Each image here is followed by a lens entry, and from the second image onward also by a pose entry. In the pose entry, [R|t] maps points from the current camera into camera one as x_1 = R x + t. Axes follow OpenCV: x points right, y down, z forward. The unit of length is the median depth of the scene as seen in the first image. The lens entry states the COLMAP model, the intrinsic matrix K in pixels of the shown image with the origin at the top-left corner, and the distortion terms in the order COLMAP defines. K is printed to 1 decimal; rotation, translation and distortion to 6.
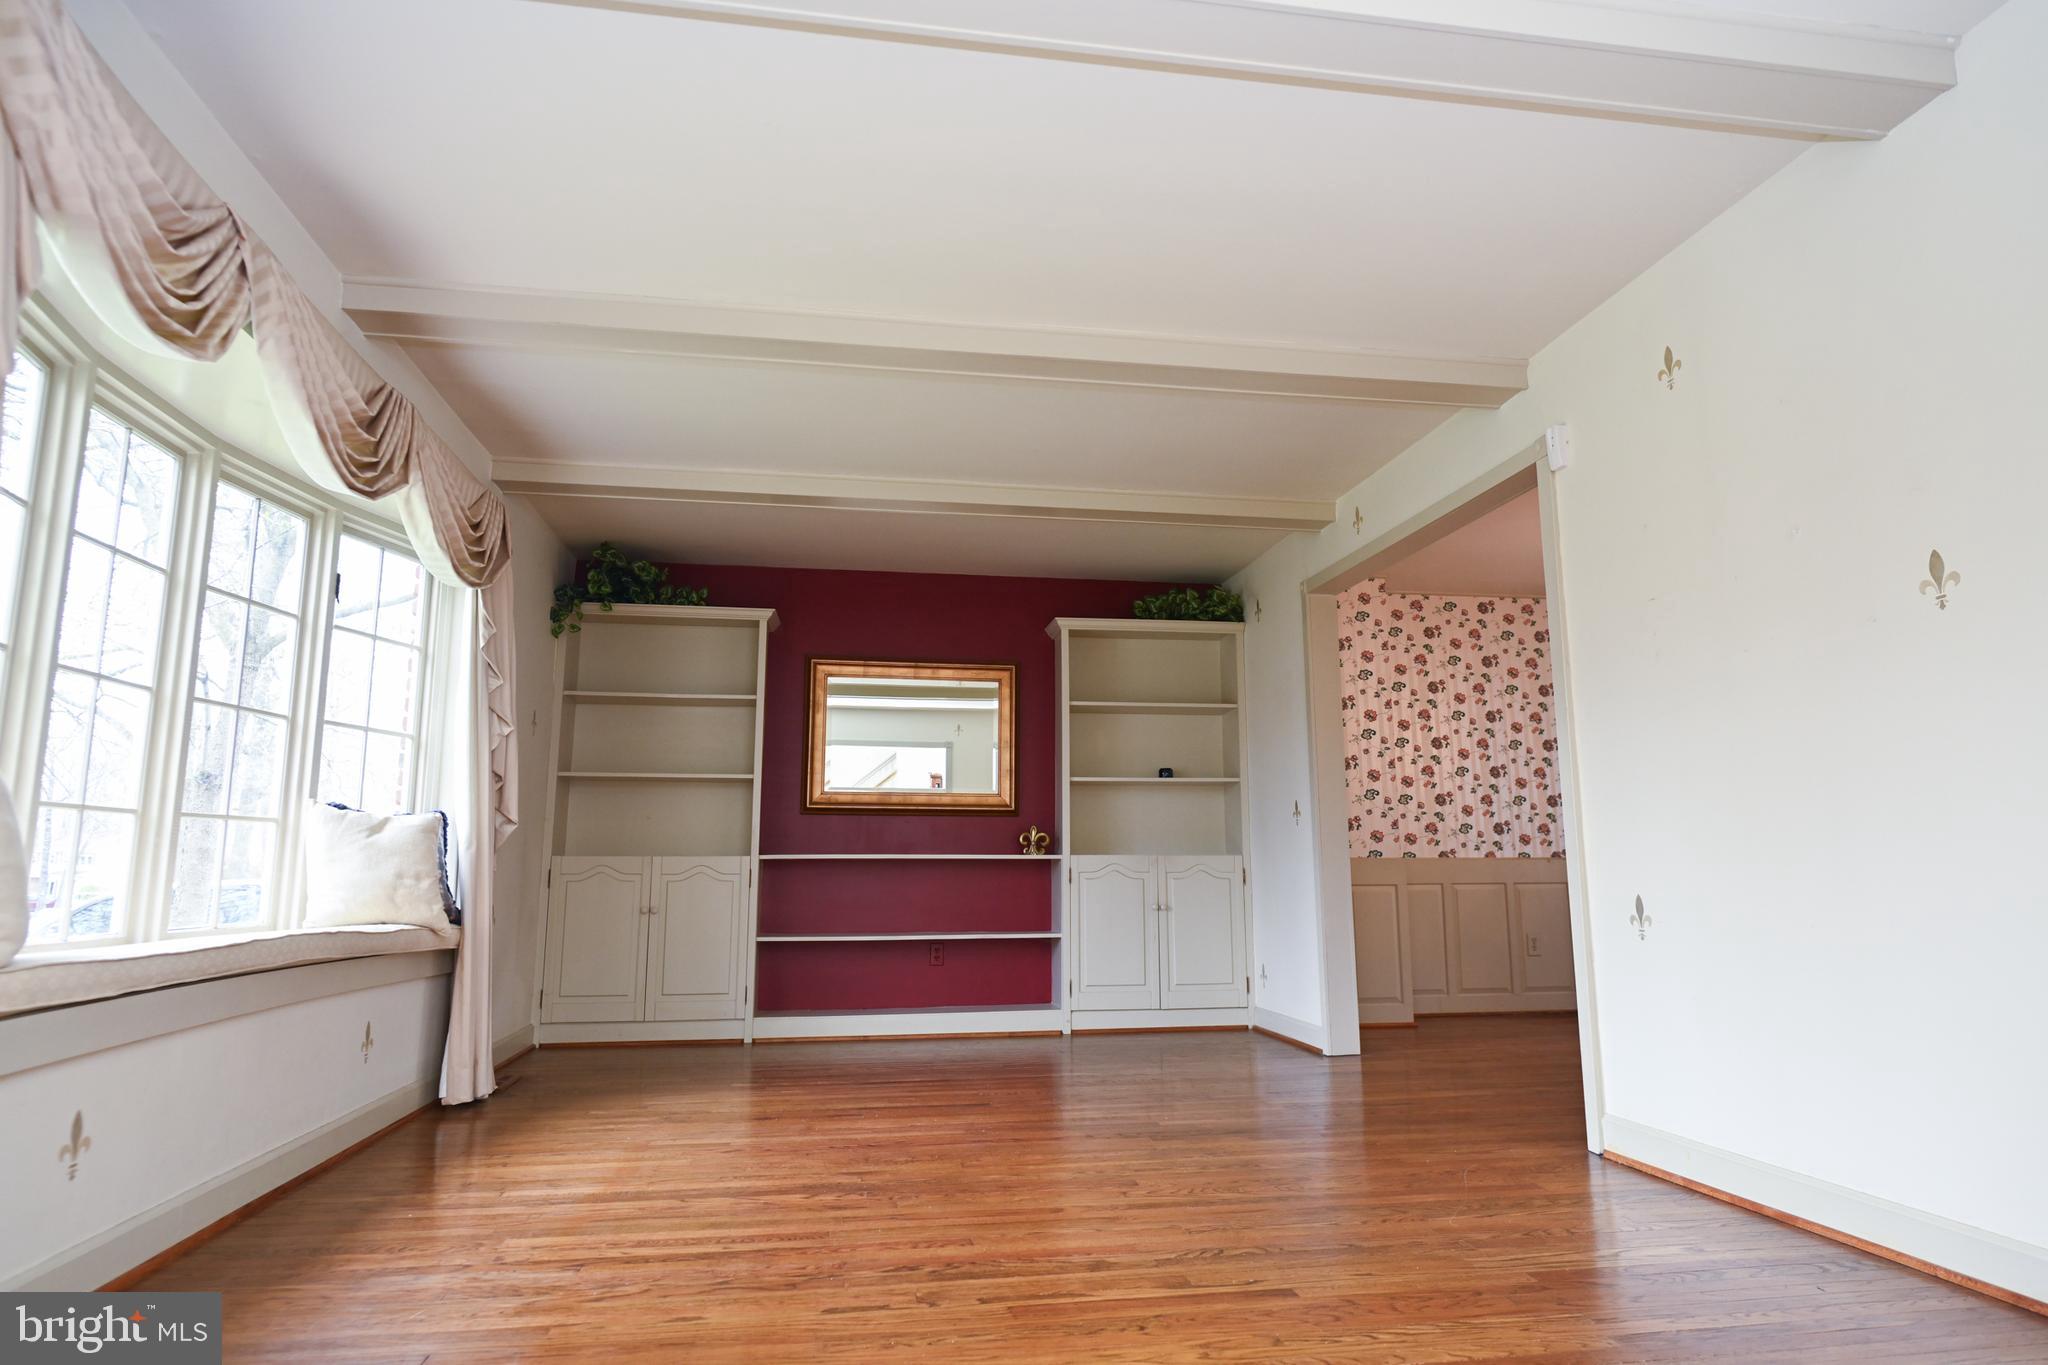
lens RADIAL K [[1173.5, 0, 1027.0], [0, 1173.5, 691.9], [0, 0, 1]] dist [0.002828, -0.000938]
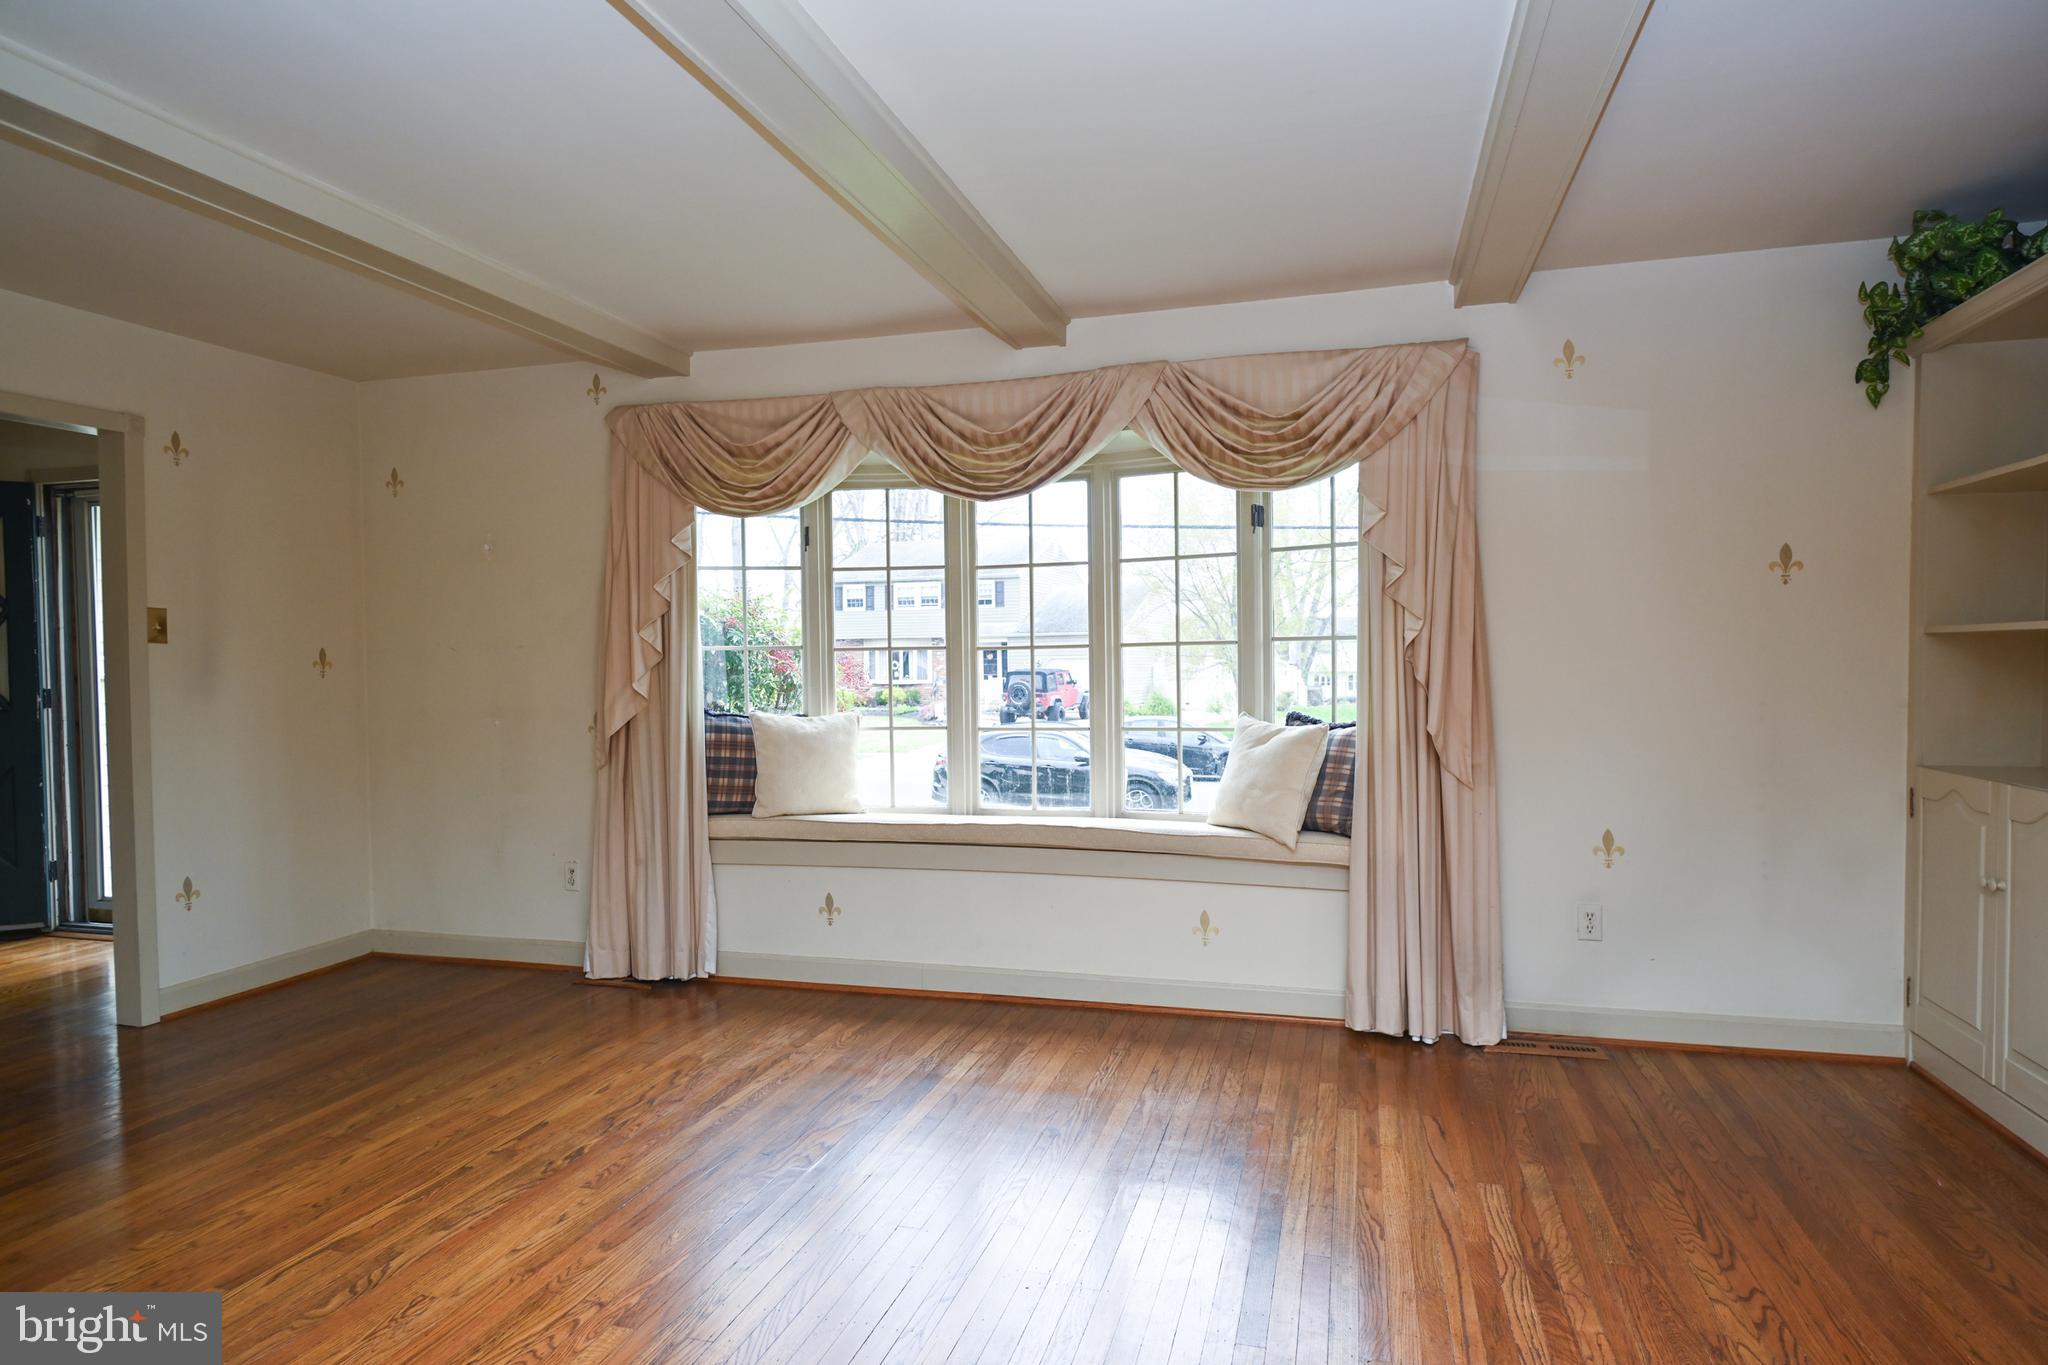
lens RADIAL K [[1173.5, 0, 1021.0], [0, 1173.5, 696.6], [0, 0, 1]] dist [0.002828, -0.000938]
pose [[-0.424135, 0.033827, -0.904967, 0.354317], [0.152756, 0.987655, -0.034675, 0.058205], [0.892623, -0.152946, -0.424066, 0.896071]]
